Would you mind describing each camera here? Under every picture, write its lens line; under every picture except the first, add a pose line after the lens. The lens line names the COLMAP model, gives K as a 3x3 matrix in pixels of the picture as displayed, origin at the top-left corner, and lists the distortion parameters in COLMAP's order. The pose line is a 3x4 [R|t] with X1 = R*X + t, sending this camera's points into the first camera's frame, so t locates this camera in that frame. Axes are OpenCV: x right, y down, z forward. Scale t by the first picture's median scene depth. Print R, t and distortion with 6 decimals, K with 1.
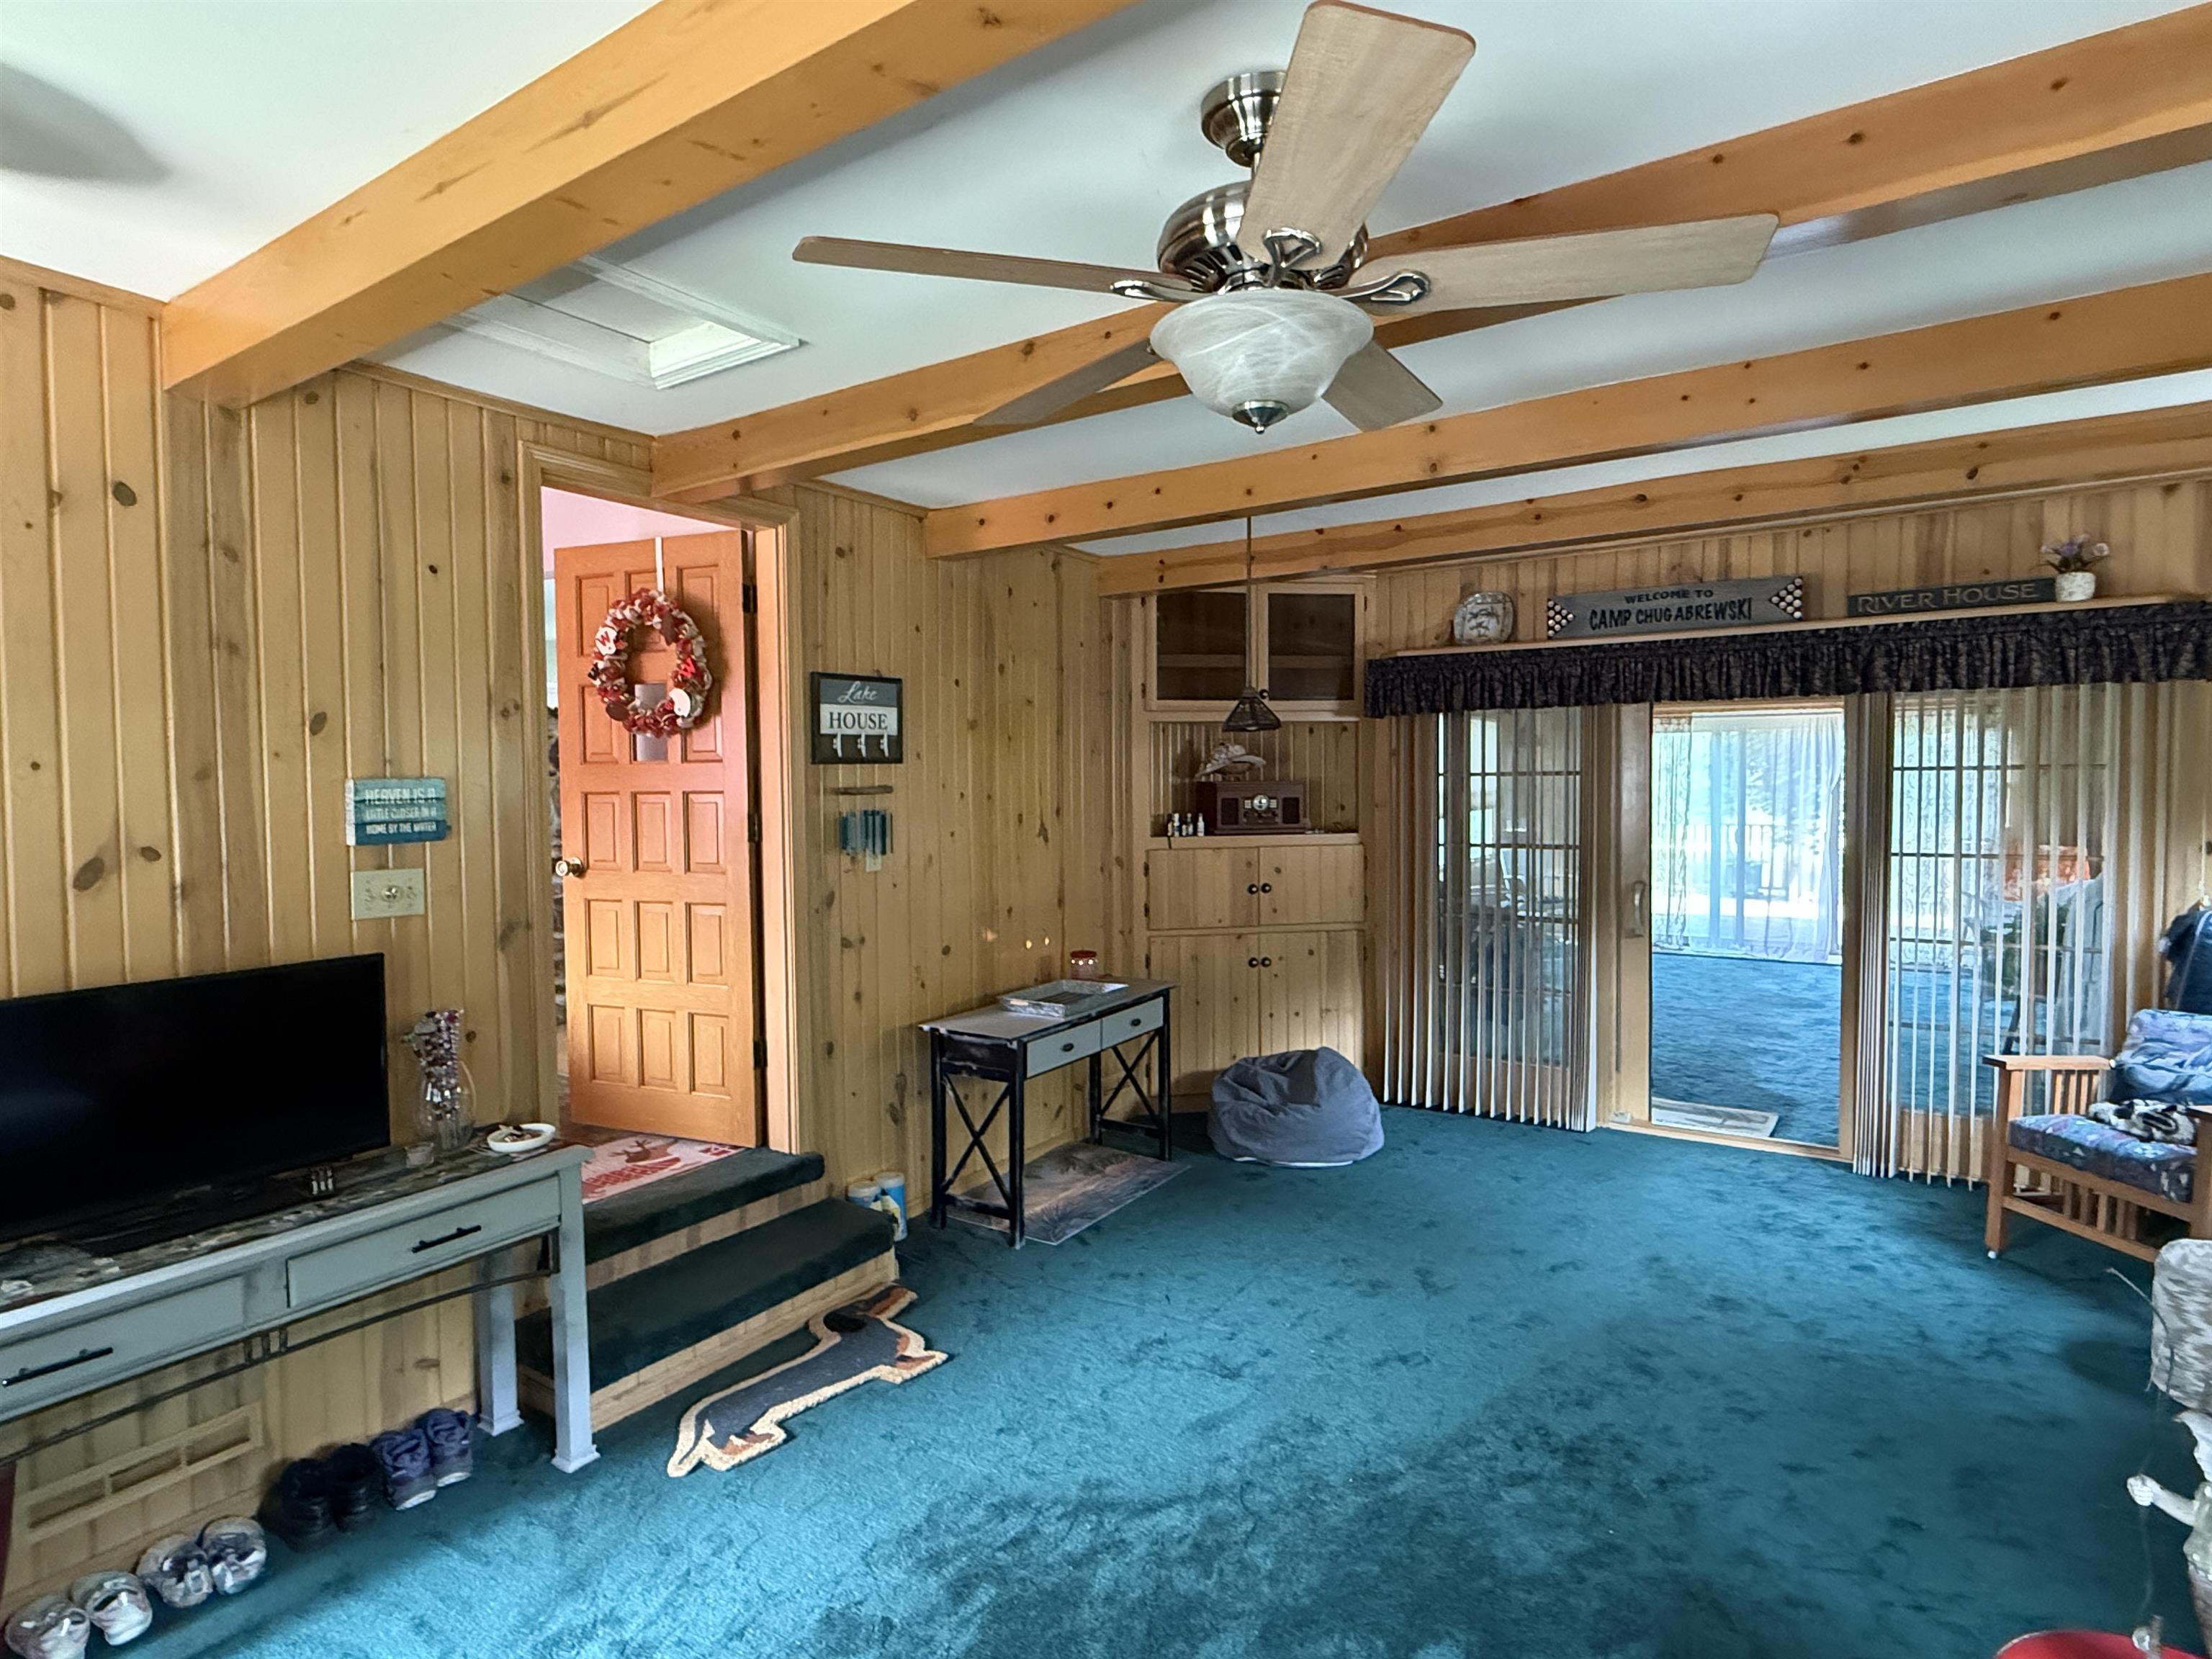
lens RADIAL K [[1177.3, 0, 1099.1], [0, 1177.3, 828.9], [0, 0, 1]] dist [-0.002961, 0.002184]
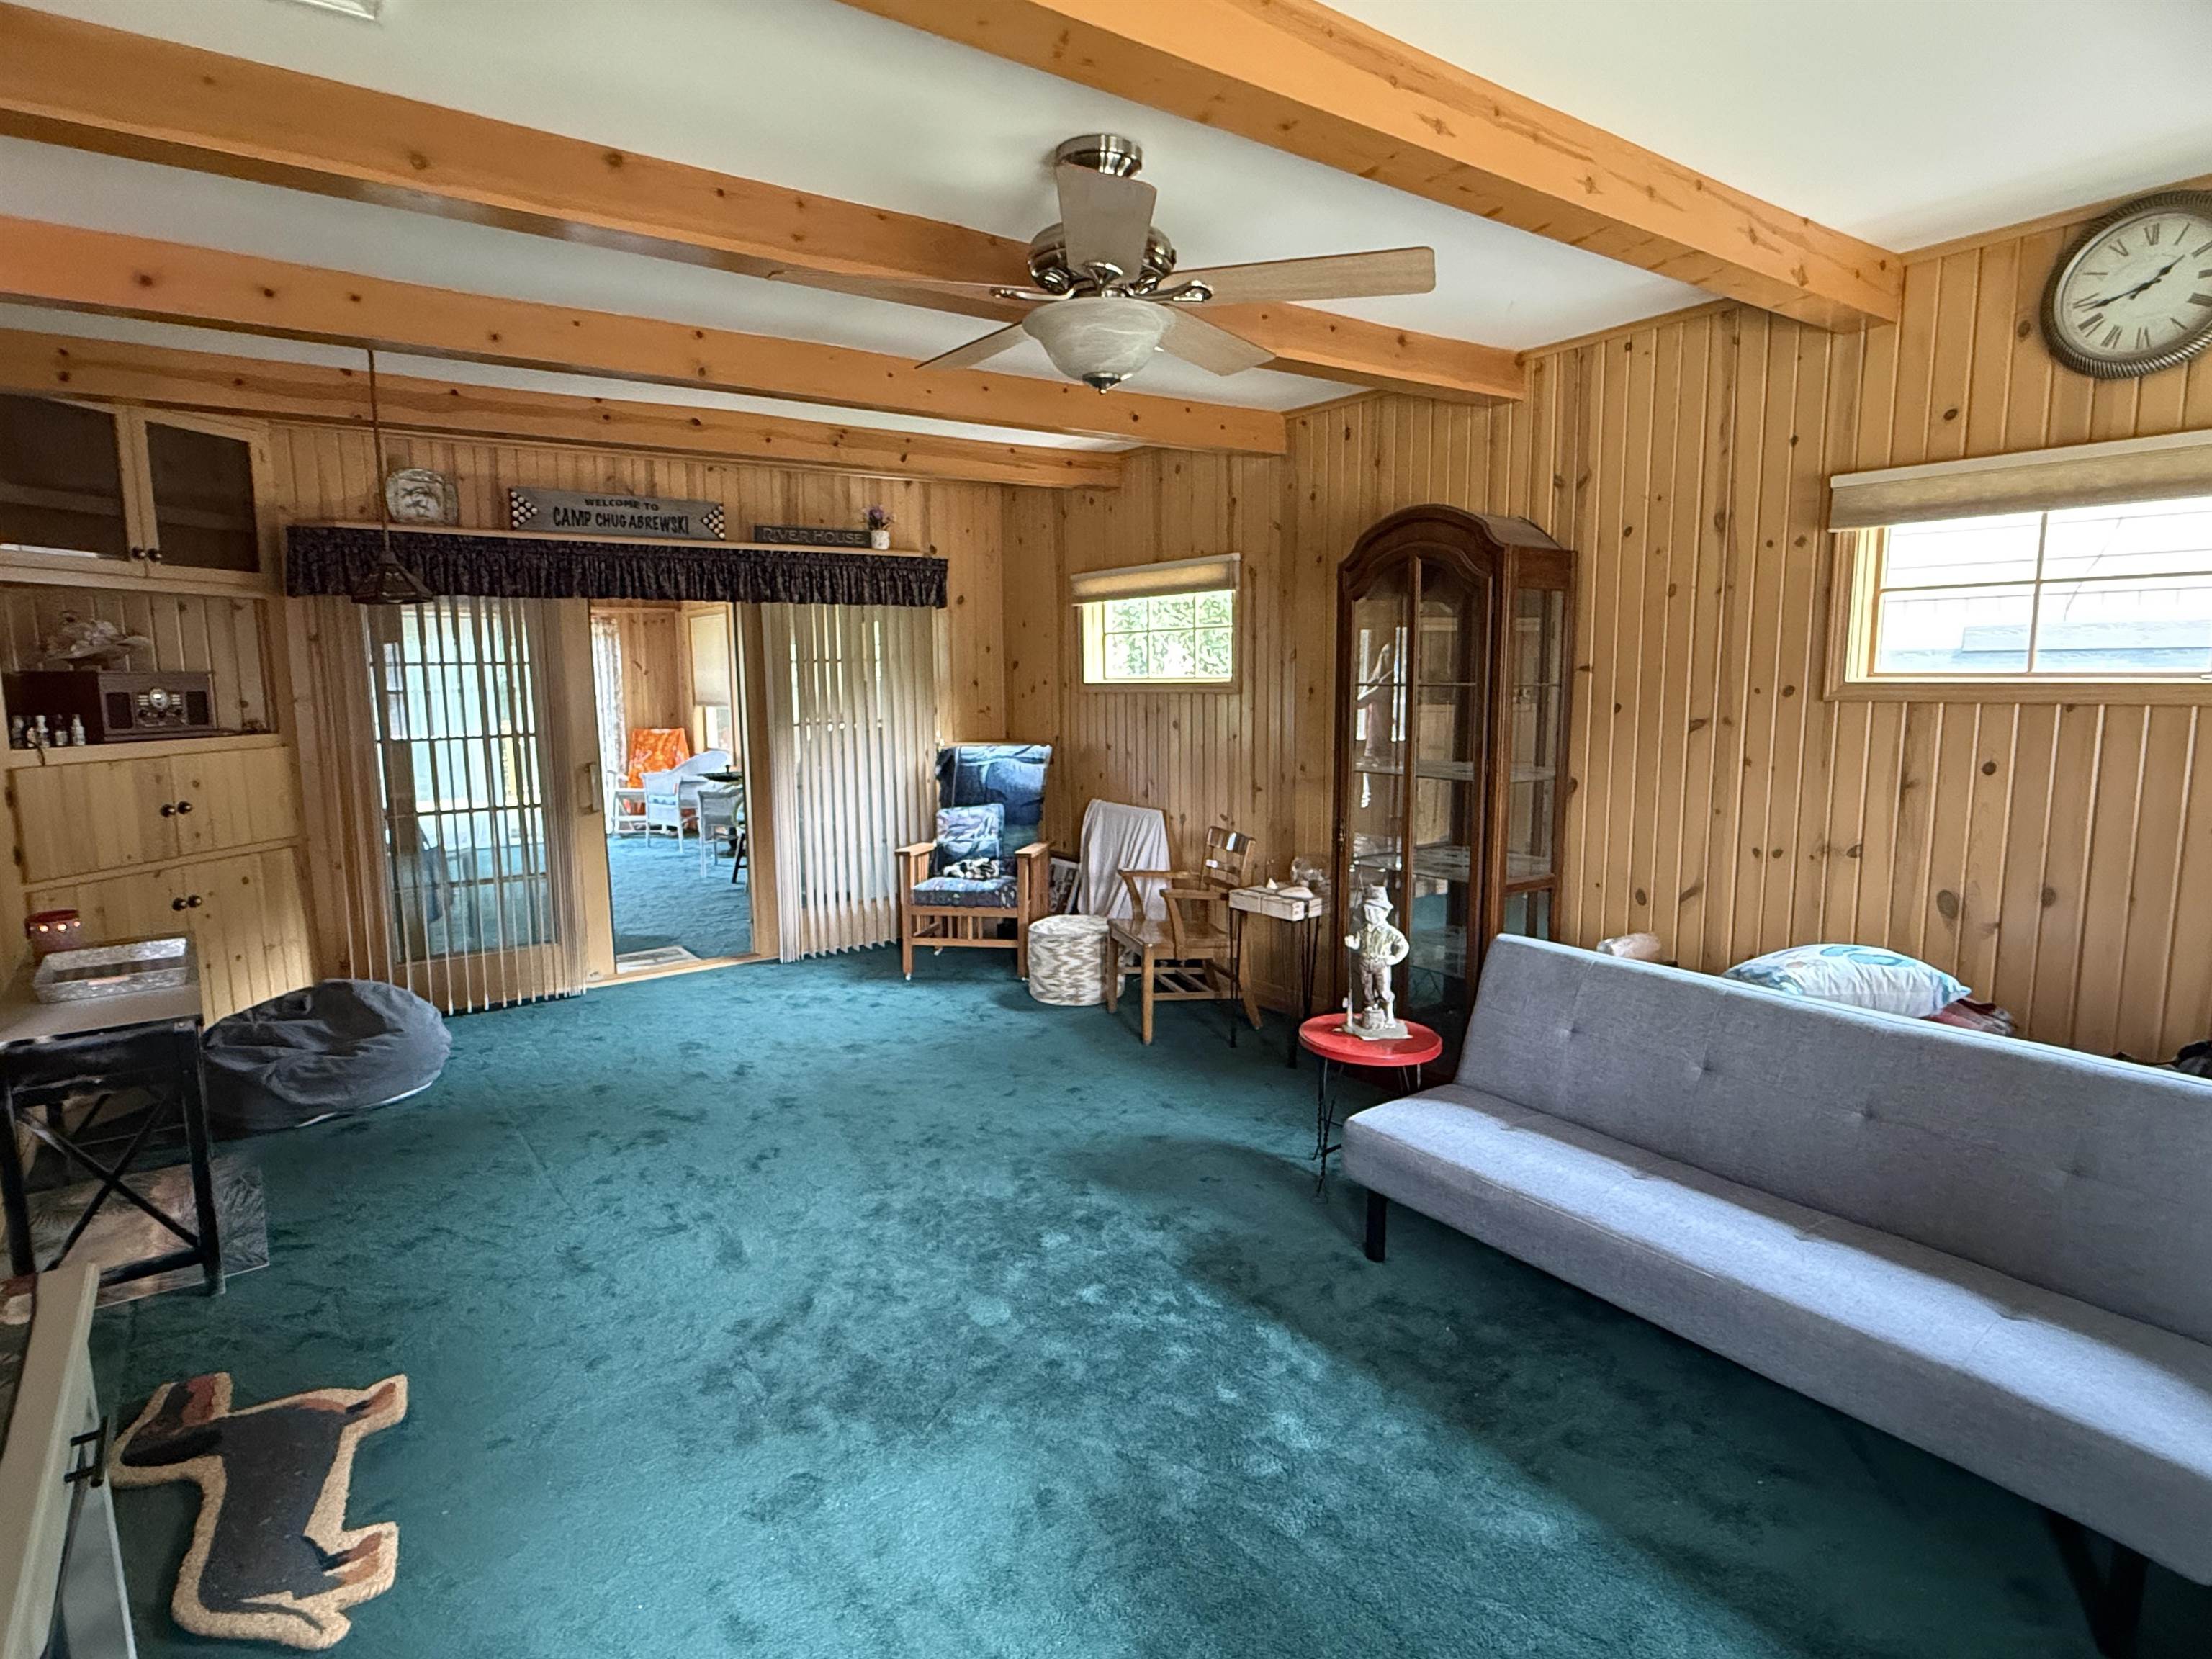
lens RADIAL K [[1177.3, 0, 1103.3], [0, 1177.3, 829.0], [0, 0, 1]] dist [-0.002961, 0.002184]
pose [[0.334149, -0.118696, 0.935016, -0.477282], [0.048939, 0.992885, 0.108553, 0.011714], [-0.941249, 0.009485, 0.337581, 0.198766]]
